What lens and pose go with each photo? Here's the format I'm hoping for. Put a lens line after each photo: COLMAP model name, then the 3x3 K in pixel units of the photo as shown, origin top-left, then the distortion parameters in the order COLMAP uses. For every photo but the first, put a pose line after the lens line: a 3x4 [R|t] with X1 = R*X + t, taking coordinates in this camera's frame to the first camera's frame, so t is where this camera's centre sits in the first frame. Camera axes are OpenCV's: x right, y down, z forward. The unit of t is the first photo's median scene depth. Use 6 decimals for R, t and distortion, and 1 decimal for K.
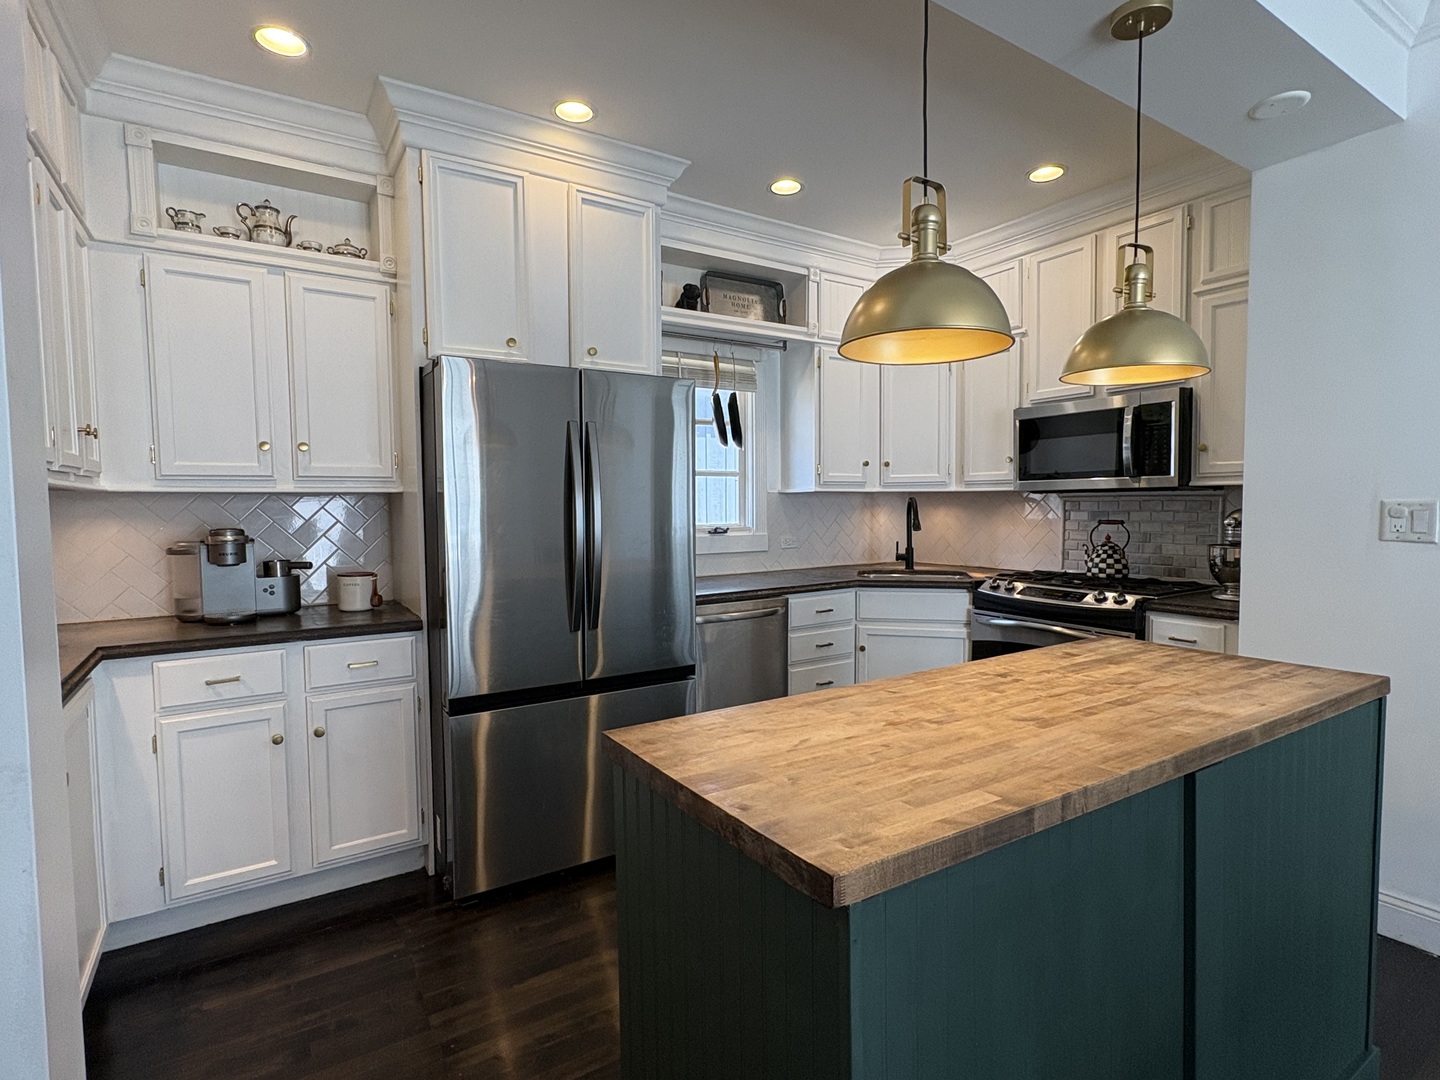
lens RADIAL K [[729.5, 0, 715.6], [0, 729.5, 541.4], [0, 0, 1]] dist [-0.002951, -0.000672]
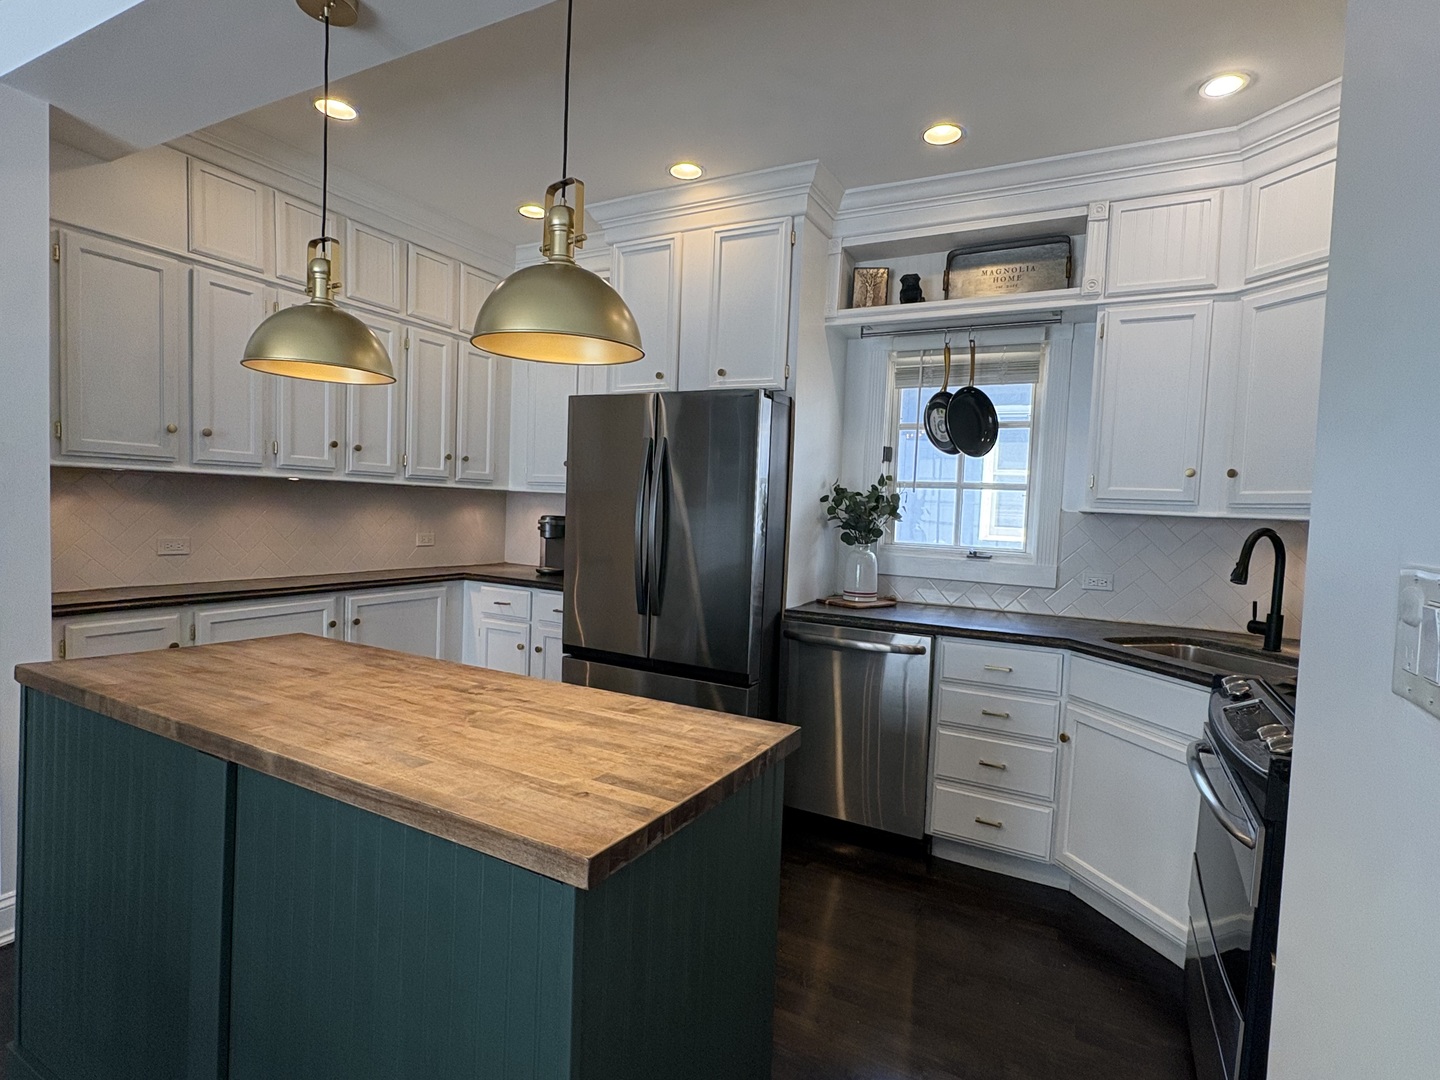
lens RADIAL K [[729.5, 0, 716.3], [0, 729.5, 539.7], [0, 0, 1]] dist [-0.002951, -0.000672]
pose [[0.496198, 0.068638, -0.865492, 0.622125], [-0.092862, 0.995347, 0.025697, -0.027841], [0.863229, 0.067621, 0.500263, 0.354347]]
